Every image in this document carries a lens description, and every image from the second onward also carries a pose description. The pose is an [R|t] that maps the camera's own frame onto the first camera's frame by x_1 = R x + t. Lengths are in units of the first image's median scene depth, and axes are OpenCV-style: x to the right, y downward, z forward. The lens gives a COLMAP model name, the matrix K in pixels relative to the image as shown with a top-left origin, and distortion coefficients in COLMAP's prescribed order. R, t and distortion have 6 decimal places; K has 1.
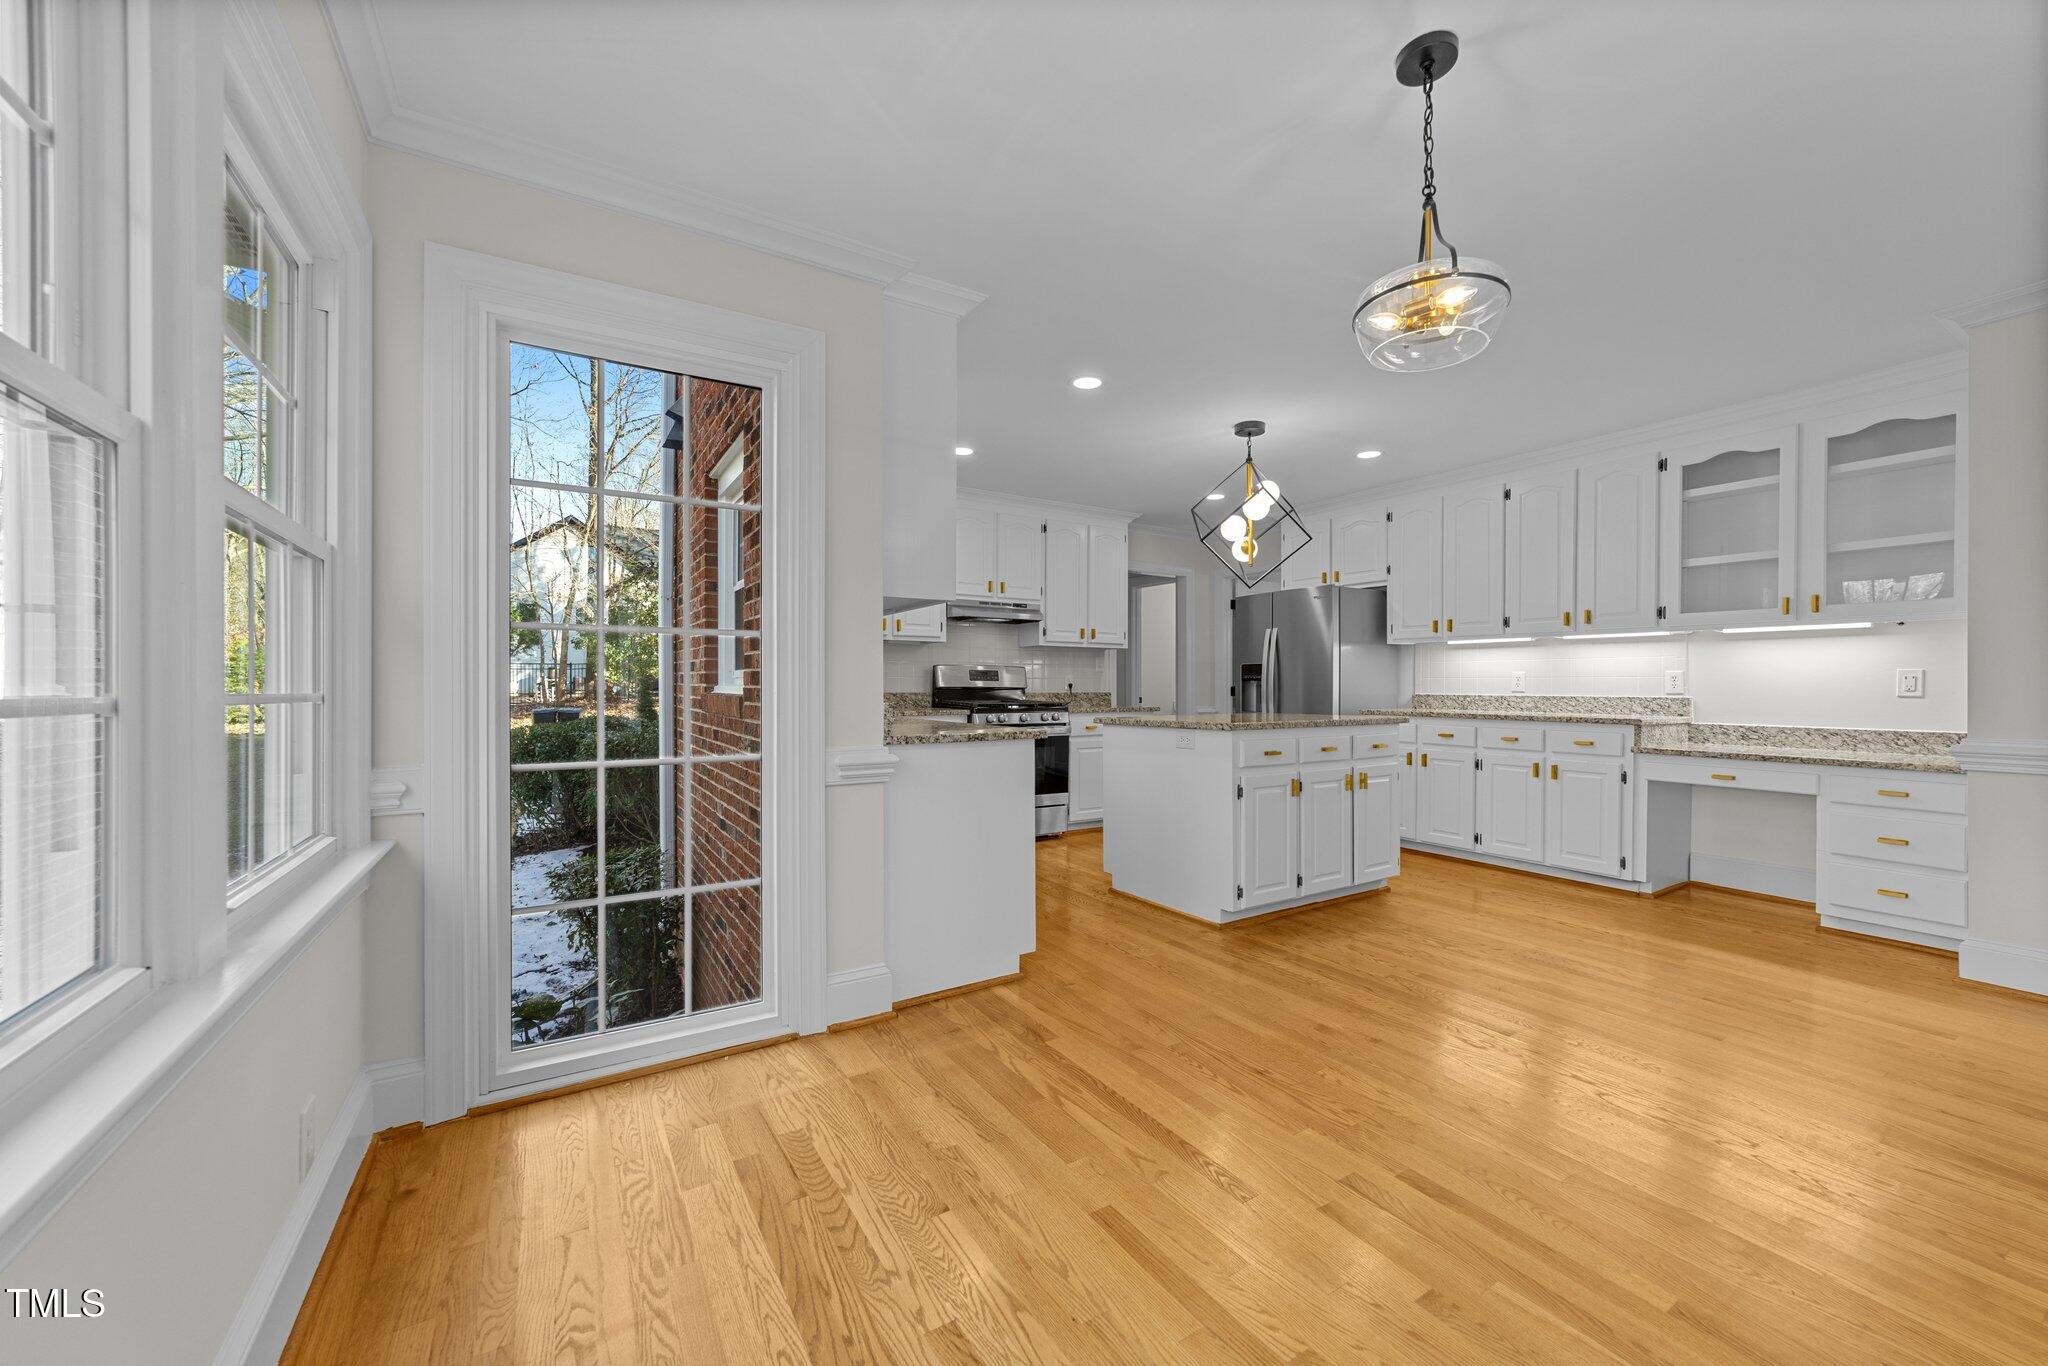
lens RADIAL K [[784.6, 0, 1033.6], [0, 784.6, 691.9], [0, 0, 1]] dist [-0.007339, 0.002951]
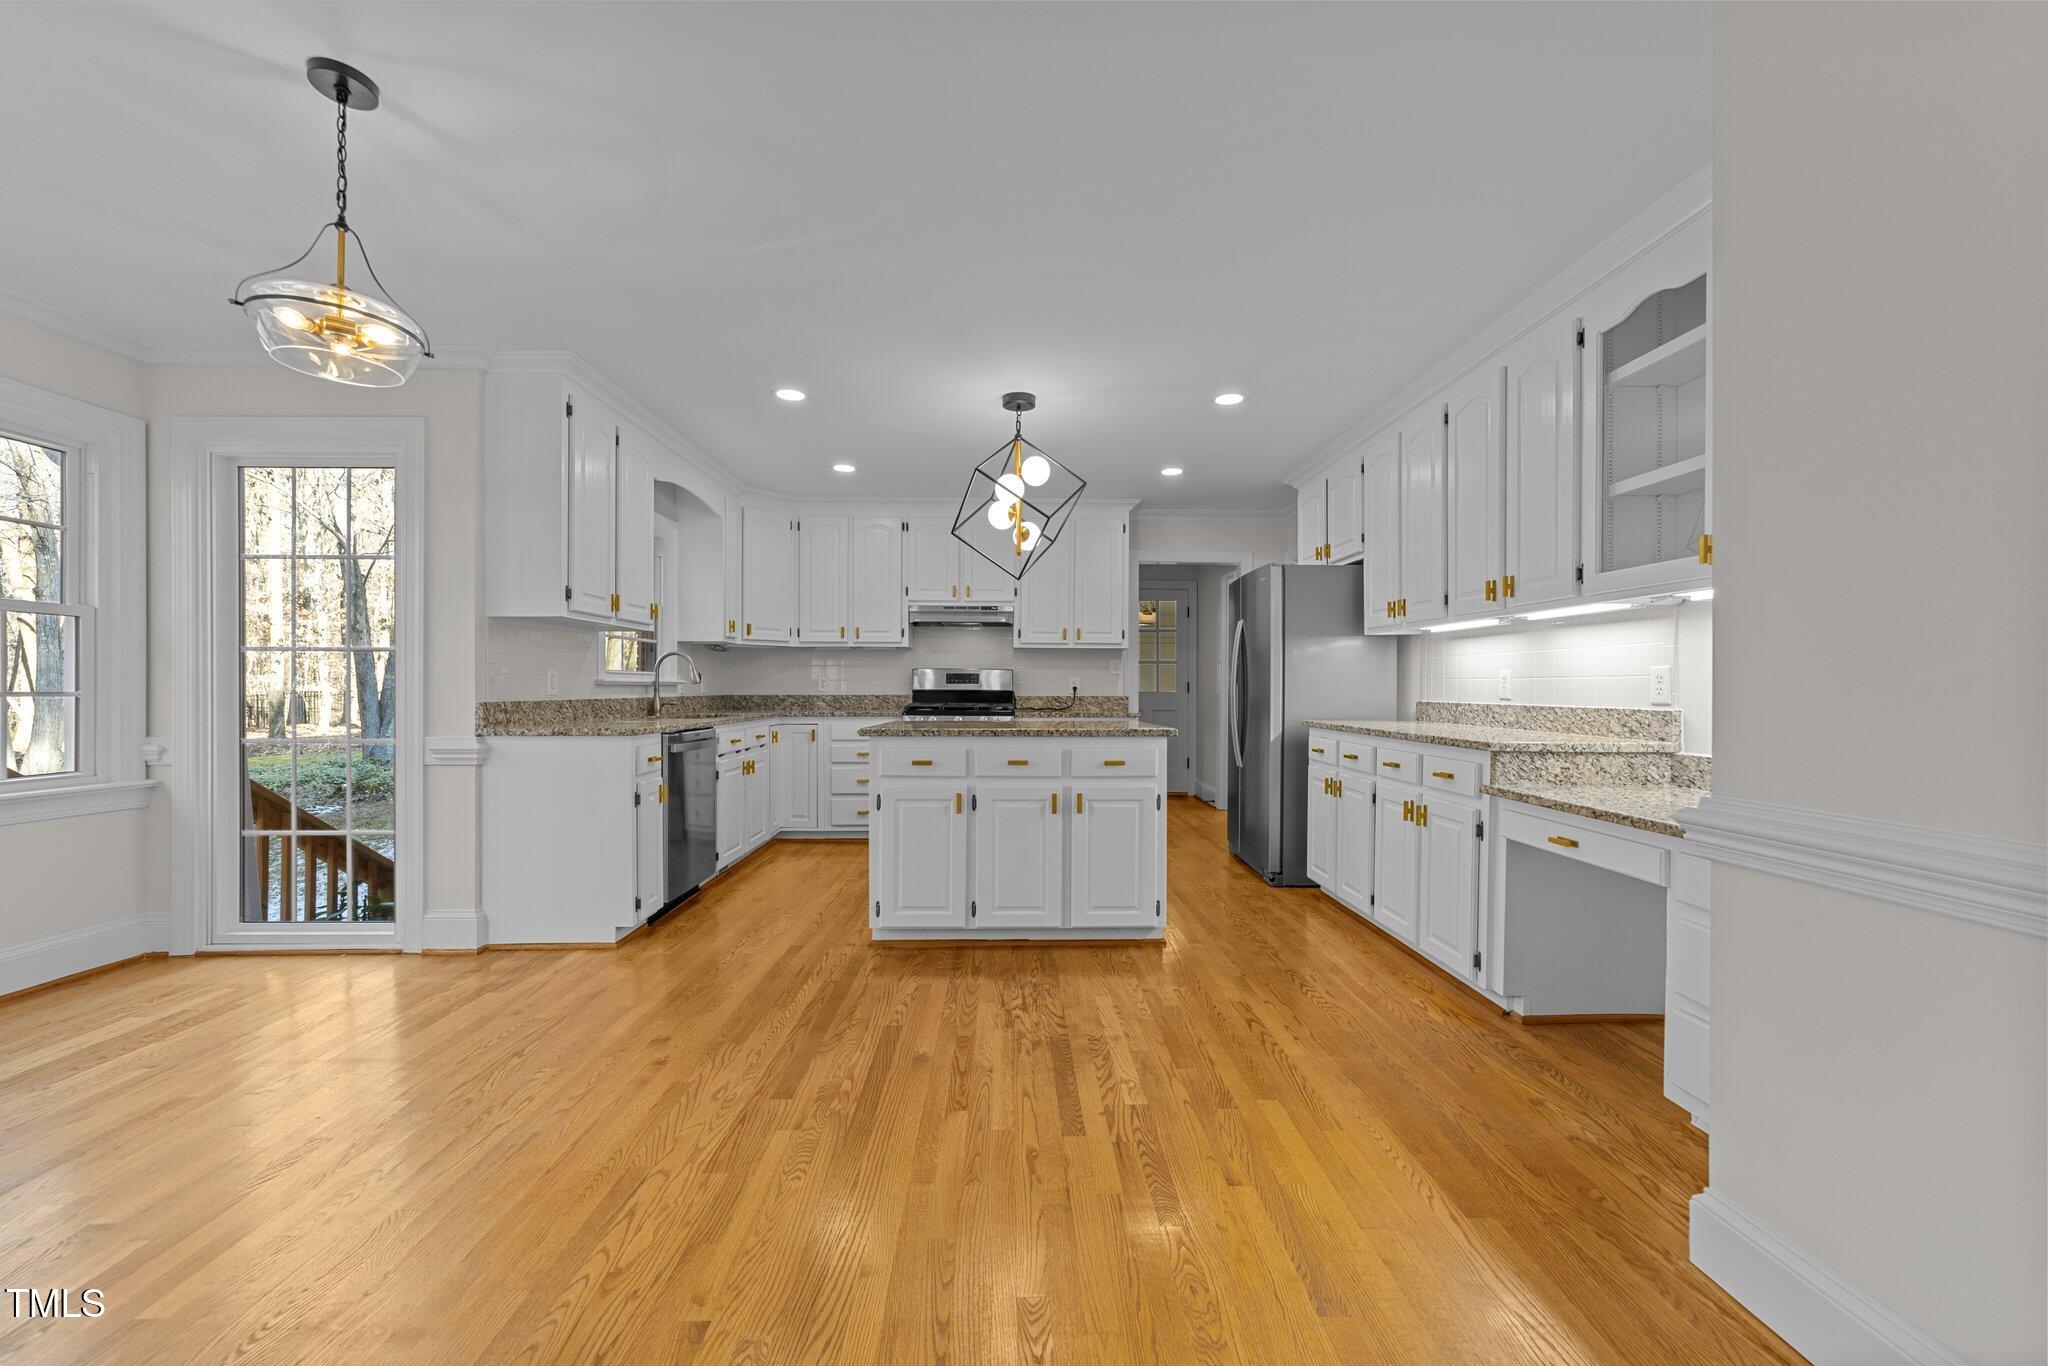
lens RADIAL K [[784.6, 0, 1029.0], [0, 784.6, 690.3], [0, 0, 1]] dist [-0.007339, 0.002951]
pose [[0.858061, 0.003076, -0.513539, 0.745085], [-0.005950, 0.999974, -0.003952, -0.003137], [0.513514, 0.006446, 0.858057, 0.236157]]
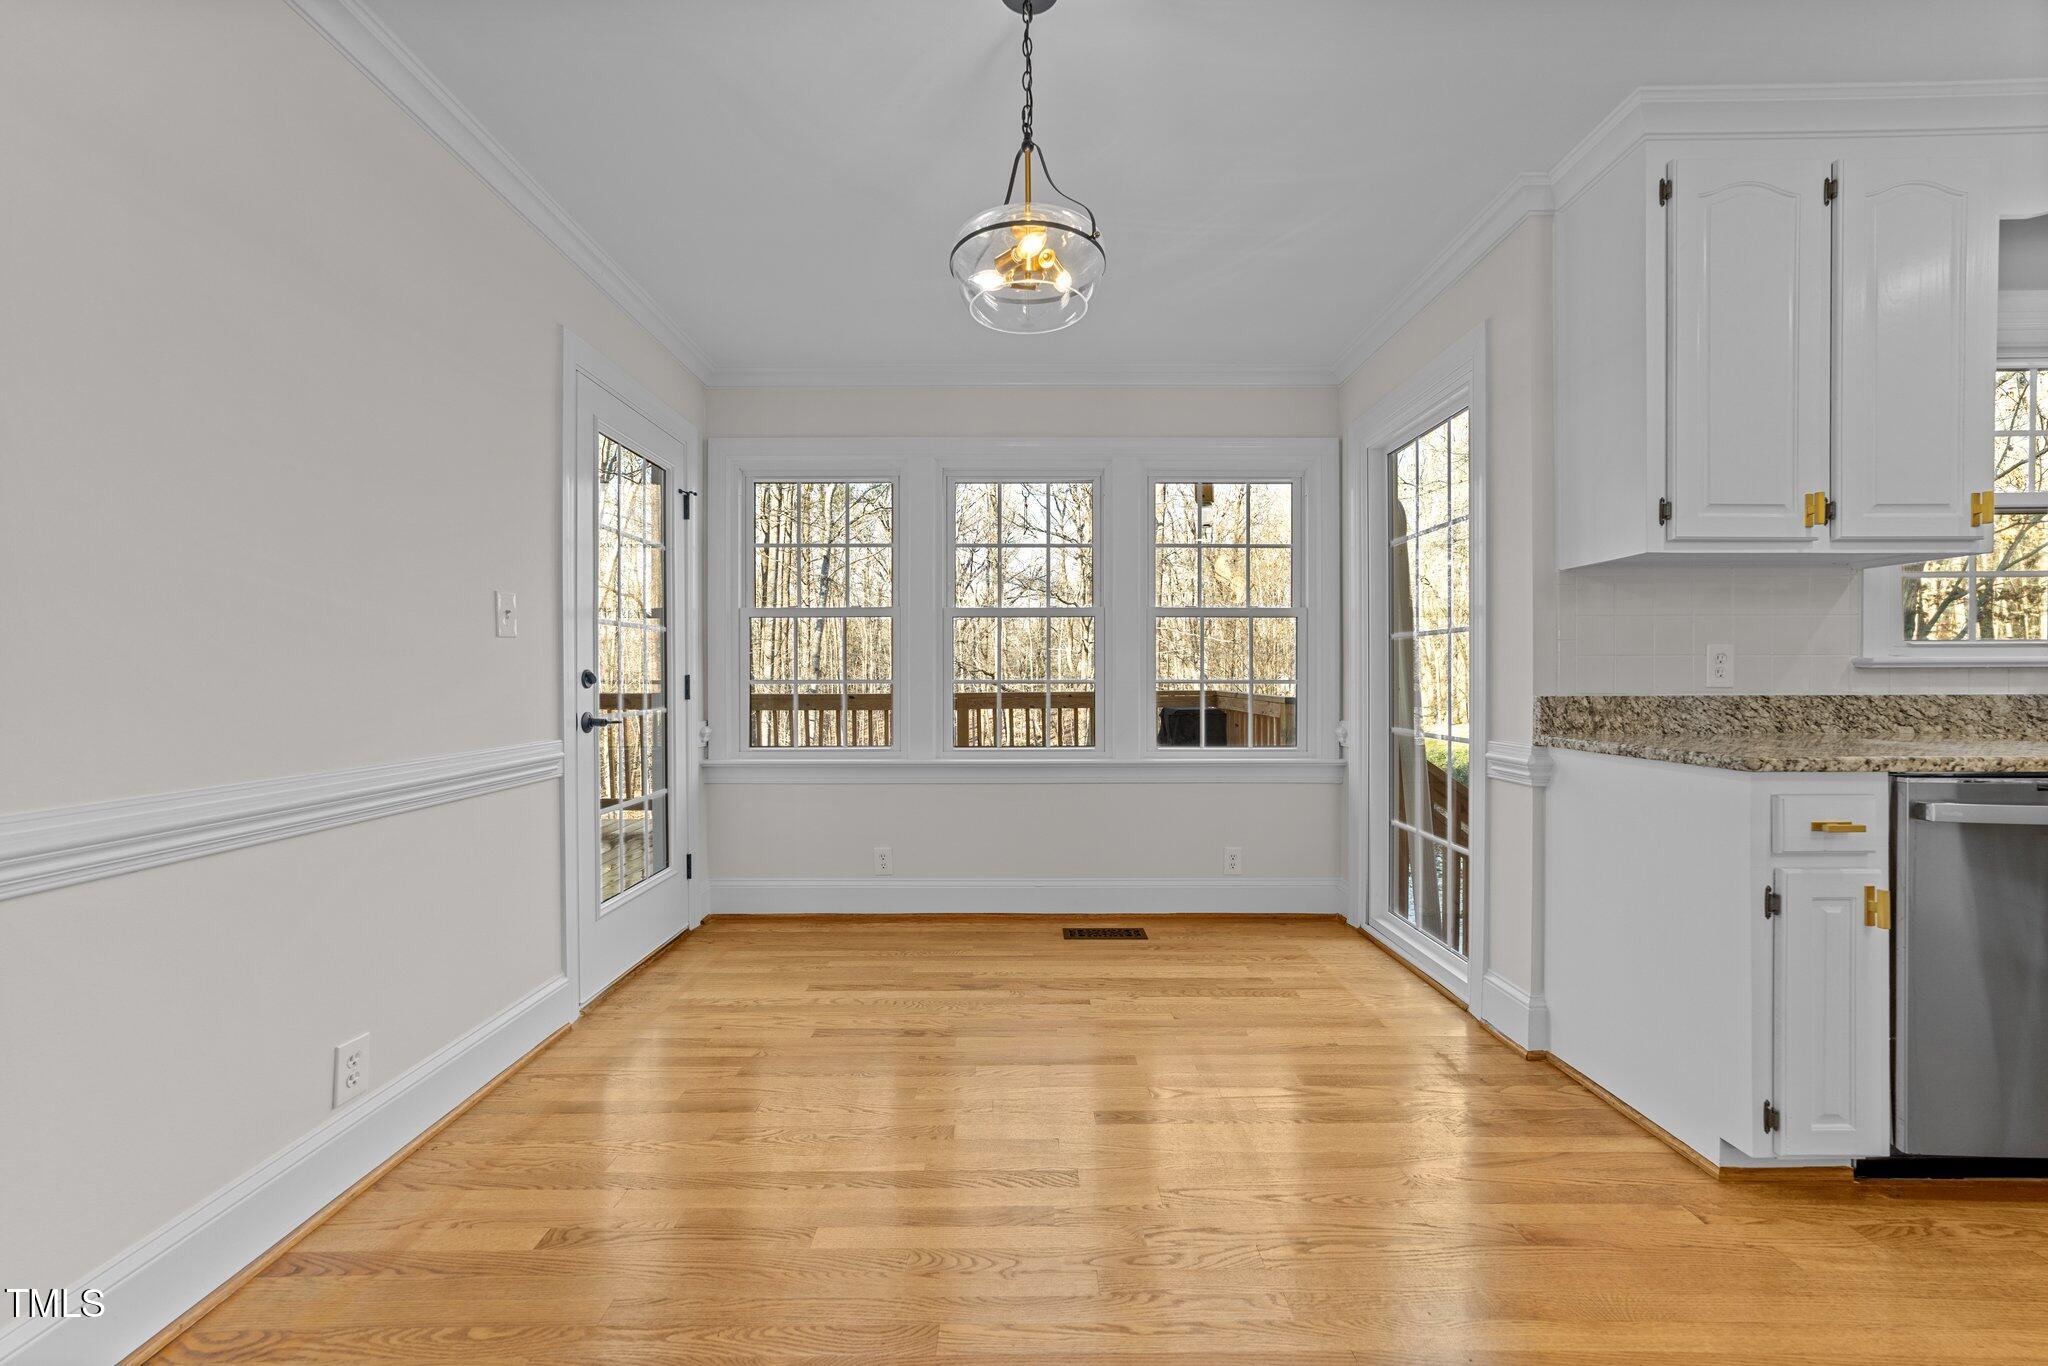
lens RADIAL K [[784.6, 0, 1014.5], [0, 784.6, 679.0], [0, 0, 1]] dist [-0.007339, 0.002951]
pose [[-0.532155, 0.004706, -0.846634, 0.524958], [-0.004137, 0.999958, 0.008159, -0.005728], [0.846637, 0.007844, -0.532114, 0.598799]]
